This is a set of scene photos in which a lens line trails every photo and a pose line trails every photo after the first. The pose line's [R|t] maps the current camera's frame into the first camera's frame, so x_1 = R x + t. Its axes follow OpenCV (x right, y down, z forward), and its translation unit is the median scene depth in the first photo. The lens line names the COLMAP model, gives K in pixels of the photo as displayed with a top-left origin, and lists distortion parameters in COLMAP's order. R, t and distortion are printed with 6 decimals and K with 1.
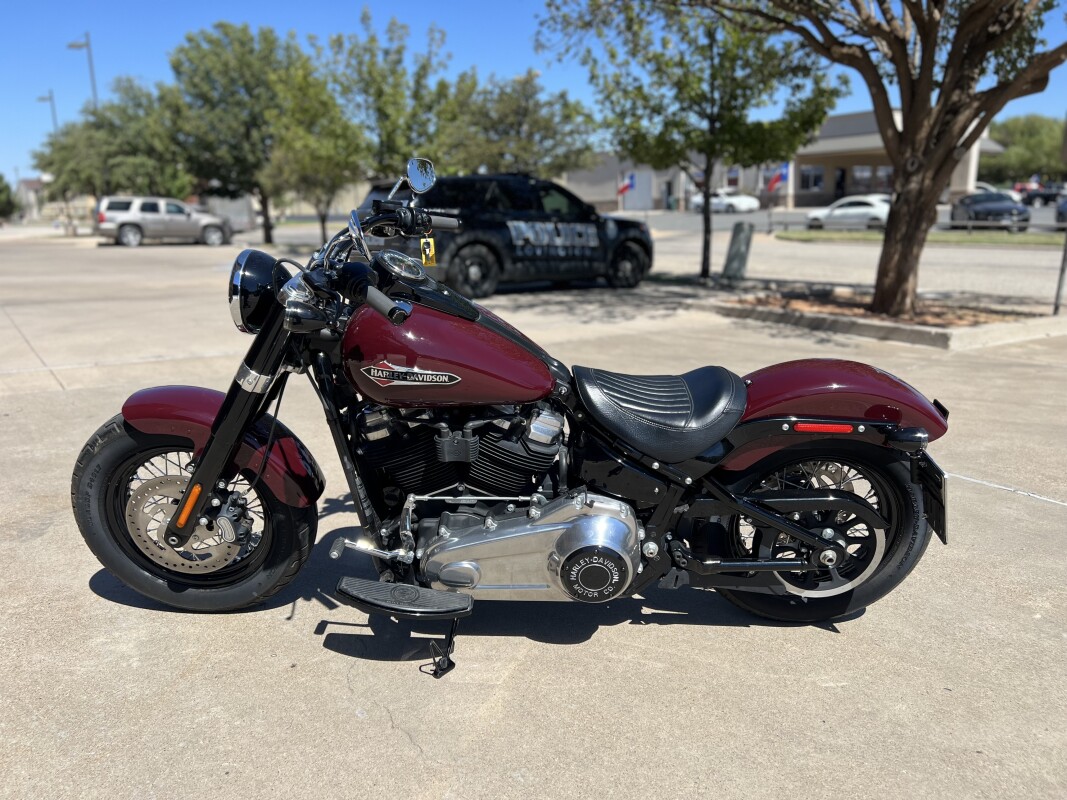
lens RADIAL K [[808.9, 0, 544.2], [0, 808.9, 398.1], [0, 0, 1]] dist [0.044251, -0.048247]
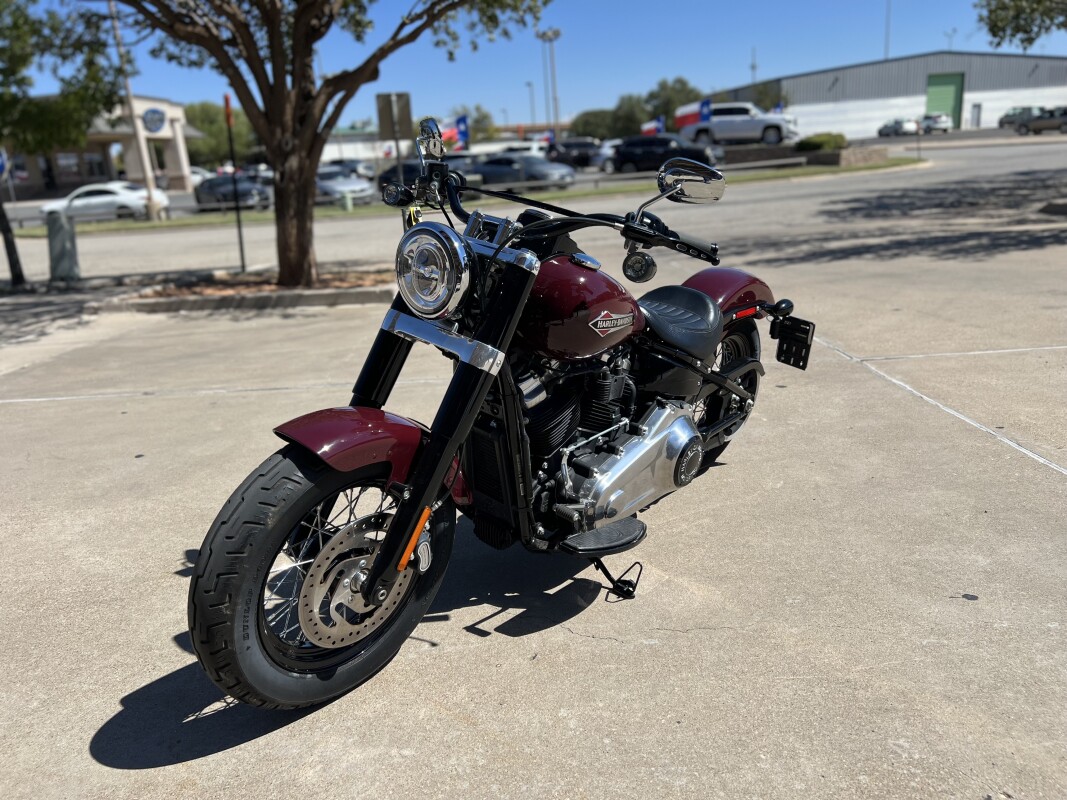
lens RADIAL K [[808.9, 0, 539.3], [0, 808.9, 400.8], [0, 0, 1]] dist [0.044251, -0.048247]
pose [[0.618210, -0.250475, 0.745036, -0.051816], [0.237763, 0.963053, 0.126481, -0.004253], [-0.749189, 0.098950, 0.654923, 0.019240]]
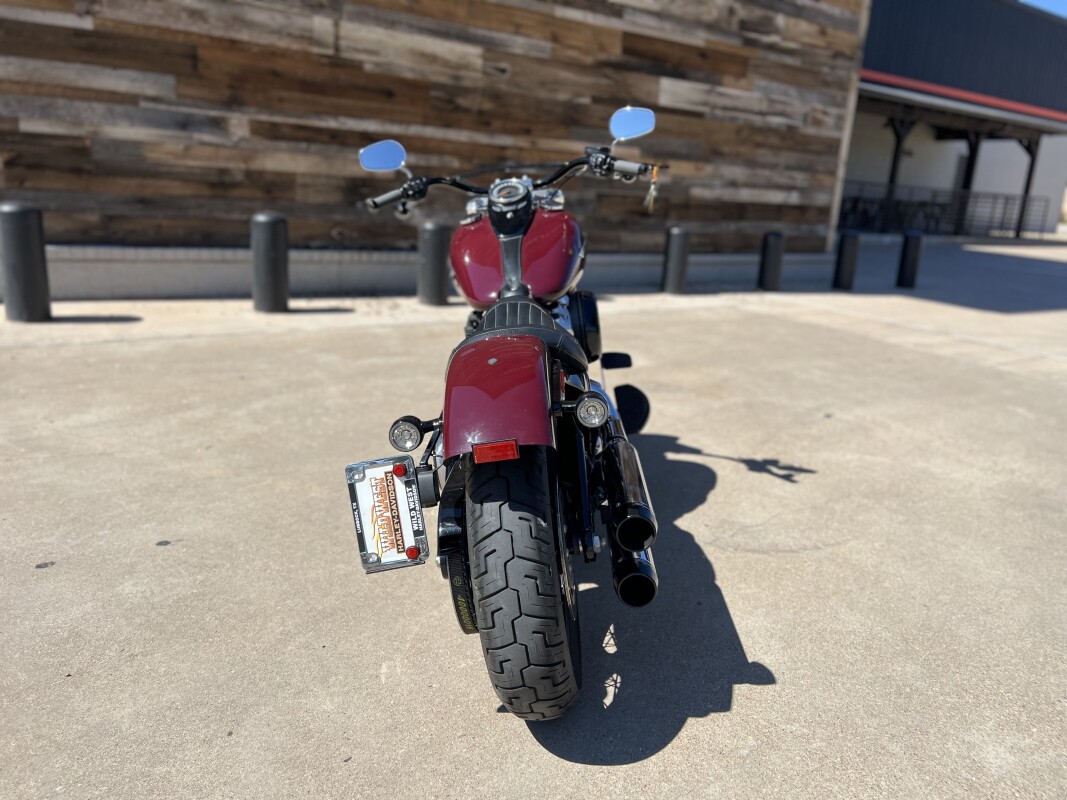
lens RADIAL K [[808.9, 0, 539.1], [0, 808.9, 401.0], [0, 0, 1]] dist [0.044251, -0.048247]
pose [[-0.010508, 0.273173, -0.961908, 0.061140], [-0.287562, 0.920499, 0.264555, -0.011110], [0.957704, 0.279388, 0.068882, 0.055124]]
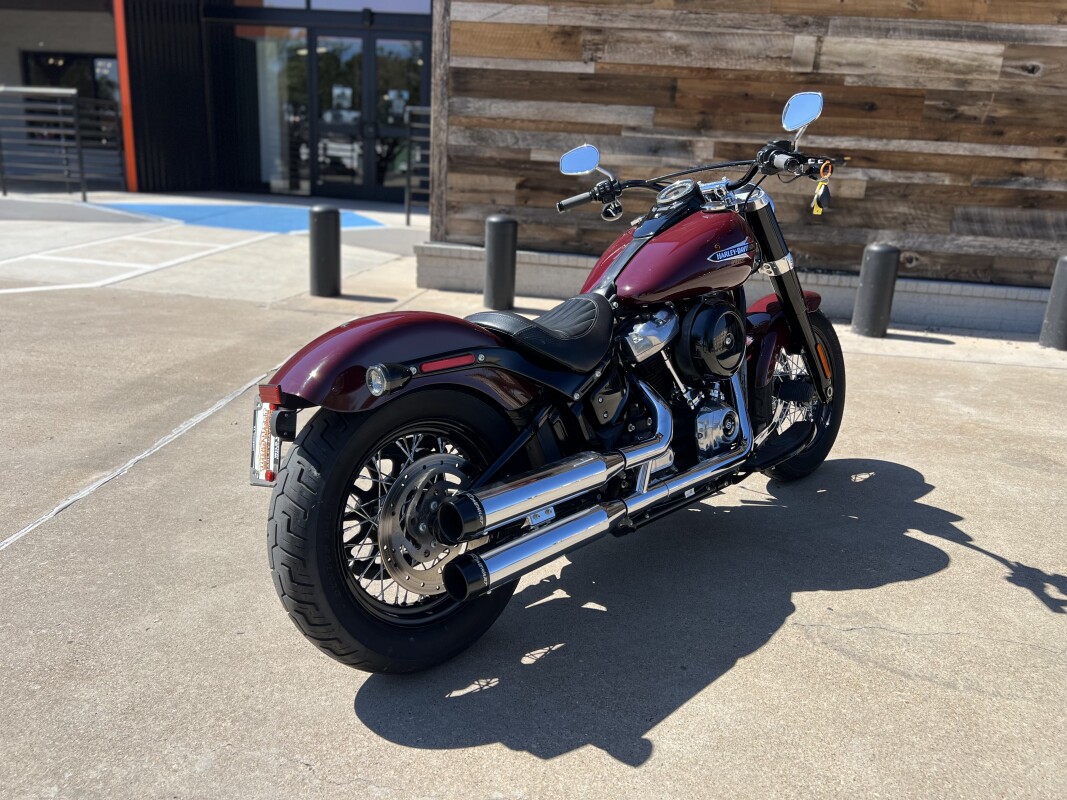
lens RADIAL K [[808.9, 0, 535.9], [0, 808.9, 405.5], [0, 0, 1]] dist [0.044251, -0.048247]
pose [[-0.693991, 0.173985, -0.698645, 0.046860], [-0.208064, 0.880498, 0.425950, -0.018867], [0.689264, 0.440968, -0.574858, 0.089521]]
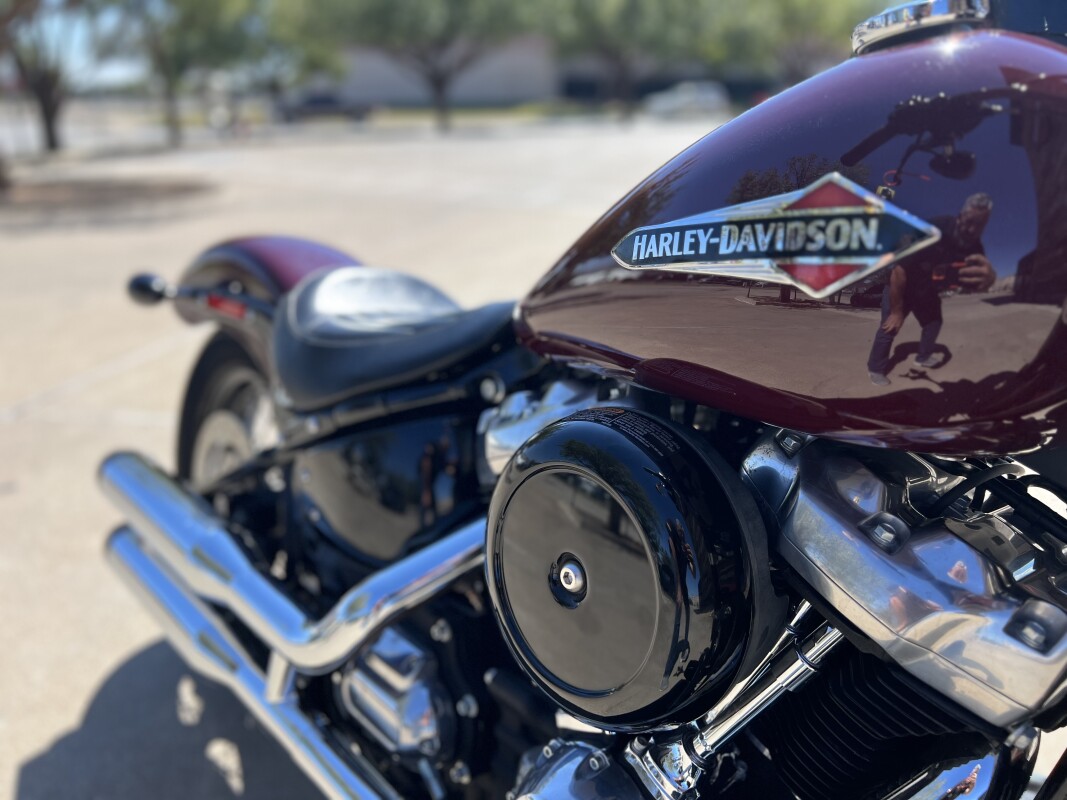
lens RADIAL K [[808.9, 0, 541.4], [0, 808.9, 410.1], [0, 0, 1]] dist [0.044251, -0.048247]
pose [[-0.676063, -0.234265, 0.698612, -0.015237], [0.194176, 0.857959, 0.475607, -0.010566], [-0.710799, 0.457193, -0.534546, 0.069818]]
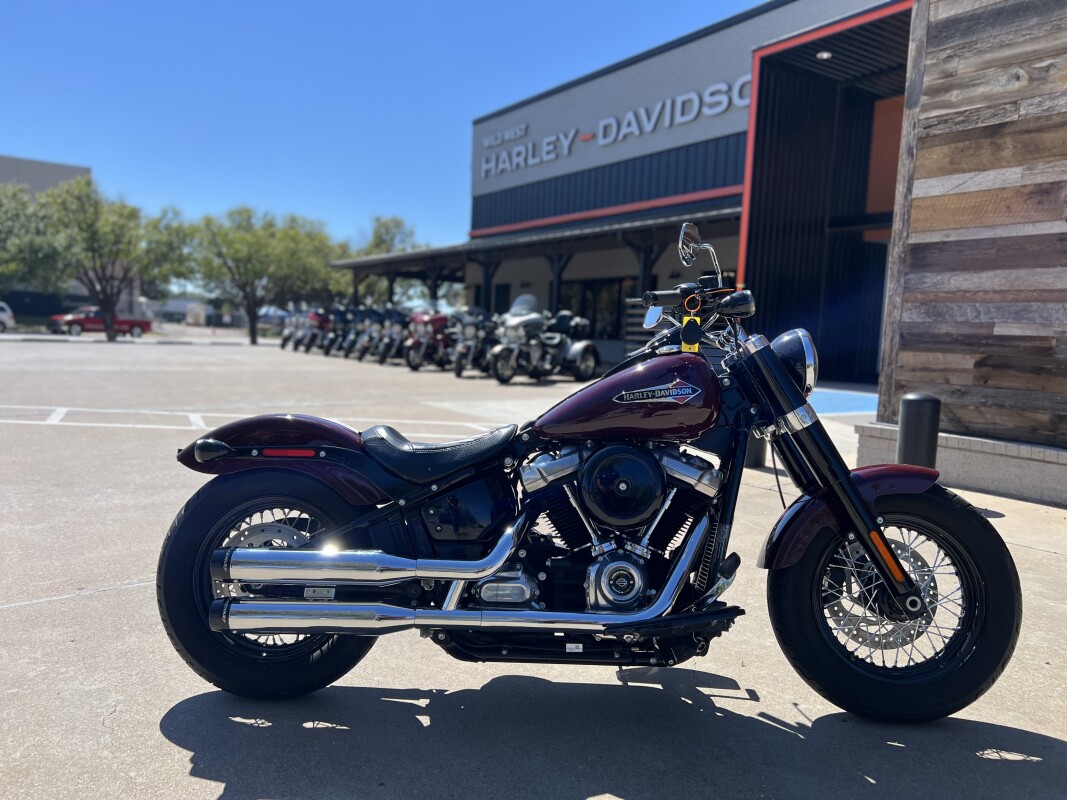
lens RADIAL K [[808.9, 0, 536.6], [0, 808.9, 409.4], [0, 0, 1]] dist [0.044251, -0.048247]
pose [[-0.999075, -0.032132, 0.028570, -0.001274], [-0.021609, 0.949697, 0.312424, -0.022568], [-0.037172, 0.311518, -0.949513, 0.113579]]
